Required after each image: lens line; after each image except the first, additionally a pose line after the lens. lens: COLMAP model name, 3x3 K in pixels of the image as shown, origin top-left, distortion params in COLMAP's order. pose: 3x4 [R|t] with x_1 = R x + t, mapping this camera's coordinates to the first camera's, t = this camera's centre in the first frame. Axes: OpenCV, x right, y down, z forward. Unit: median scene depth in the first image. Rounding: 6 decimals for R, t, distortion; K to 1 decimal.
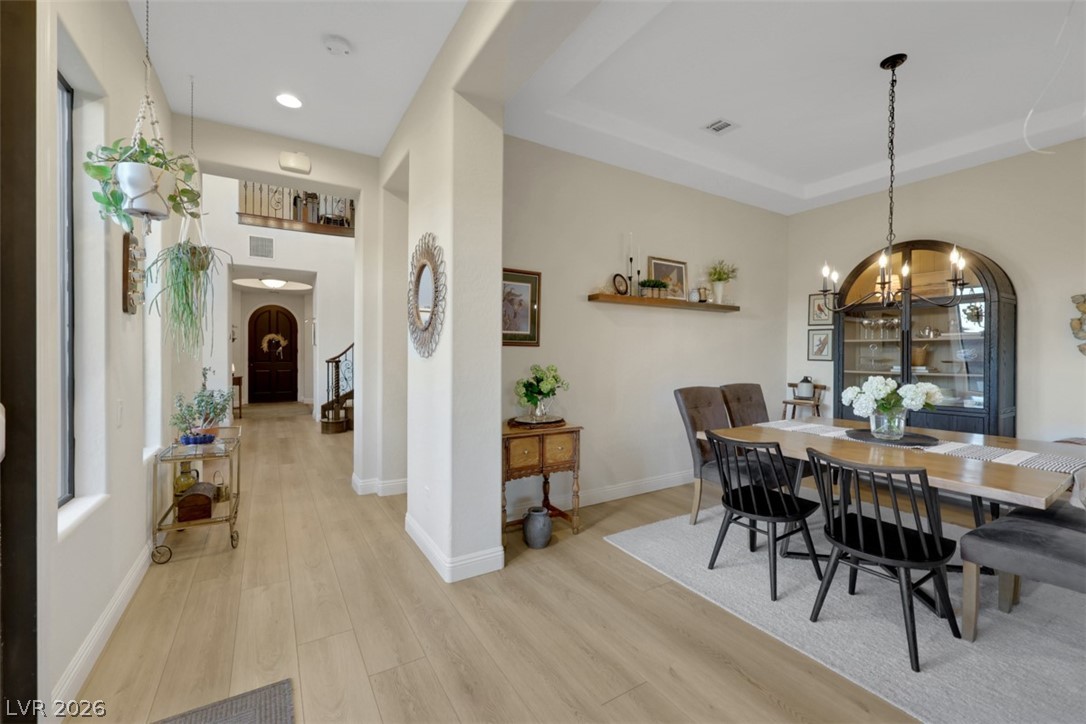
lens RADIAL K [[455.6, 0, 541.8], [0, 455.6, 359.4], [0, 0, 1]] dist [-0.001116, 0.000989]
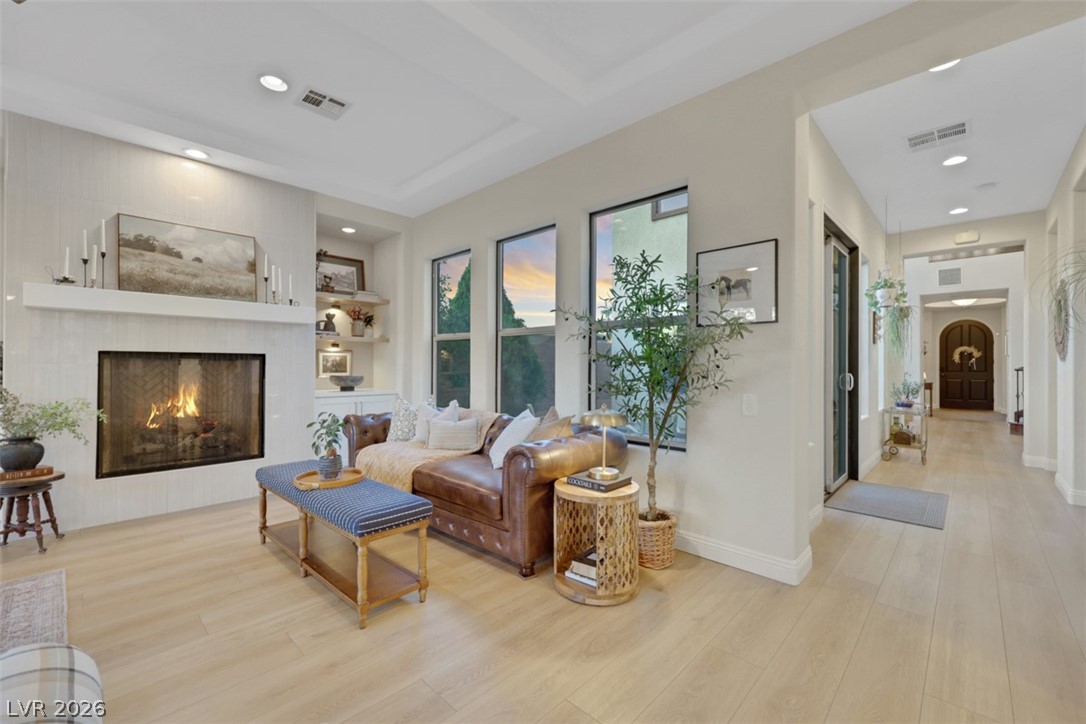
lens RADIAL K [[455.6, 0, 538.9], [0, 455.6, 364.3], [0, 0, 1]] dist [-0.001116, 0.000989]
pose [[0.266526, -0.008842, -0.963787, 0.481959], [-0.010157, 0.999877, -0.011982, 0.026776], [0.963774, 0.012982, 0.266404, -0.695988]]
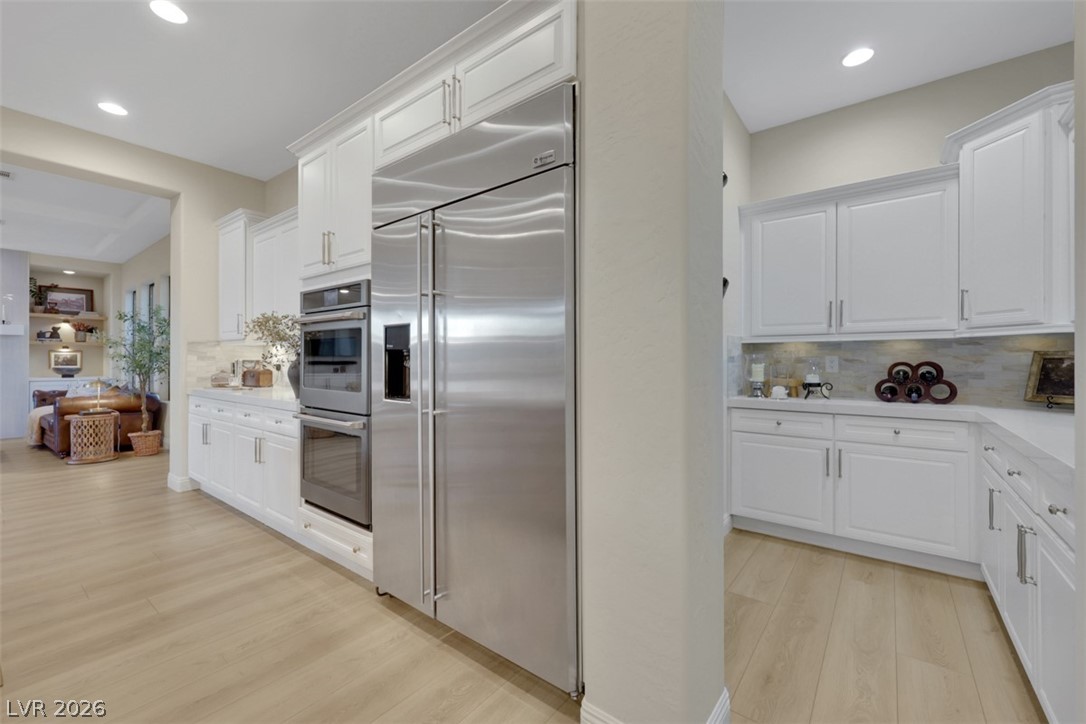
lens RADIAL K [[455.6, 0, 524.4], [0, 455.6, 359.3], [0, 0, 1]] dist [-0.001116, 0.000989]
pose [[0.343969, -0.009672, -0.938931, 1.541973], [-0.006959, 0.999893, -0.012849, 0.024656], [0.938955, 0.010954, 0.343865, 0.231208]]
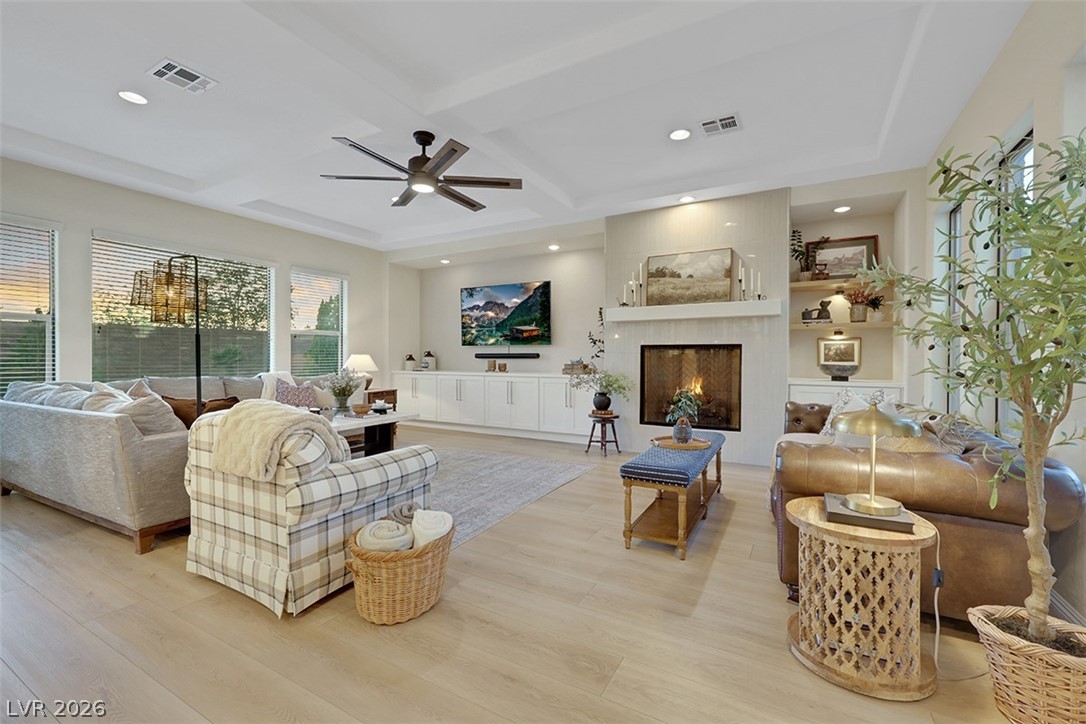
lens RADIAL K [[455.6, 0, 550.7], [0, 455.6, 360.2], [0, 0, 1]] dist [-0.001116, 0.000989]
pose [[-0.863663, -0.005205, -0.504042, 0.380928], [-0.013180, 0.999838, 0.012259, 0.031845], [0.503896, 0.017231, -0.863592, -0.247280]]
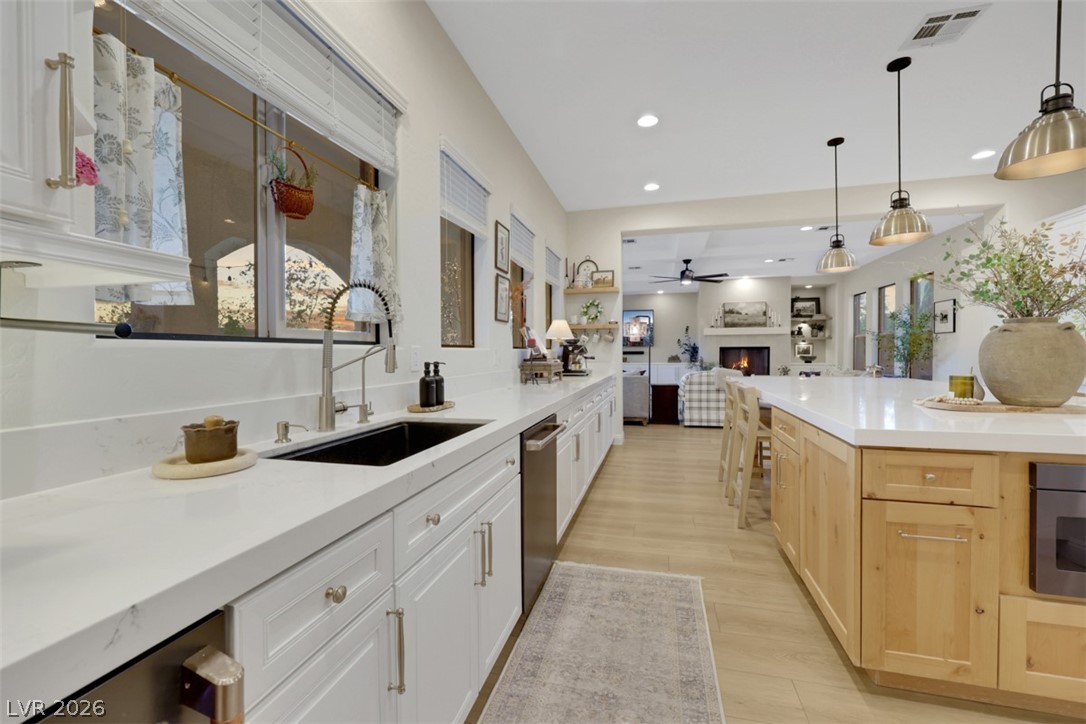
lens RADIAL K [[455.6, 0, 542.3], [0, 455.6, 357.0], [0, 0, 1]] dist [-0.001116, 0.000989]
pose [[-0.699704, 0.002258, -0.714430, 2.033234], [-0.008547, 0.999897, 0.011532, 0.037145], [0.714382, 0.014175, -0.699612, -0.146749]]
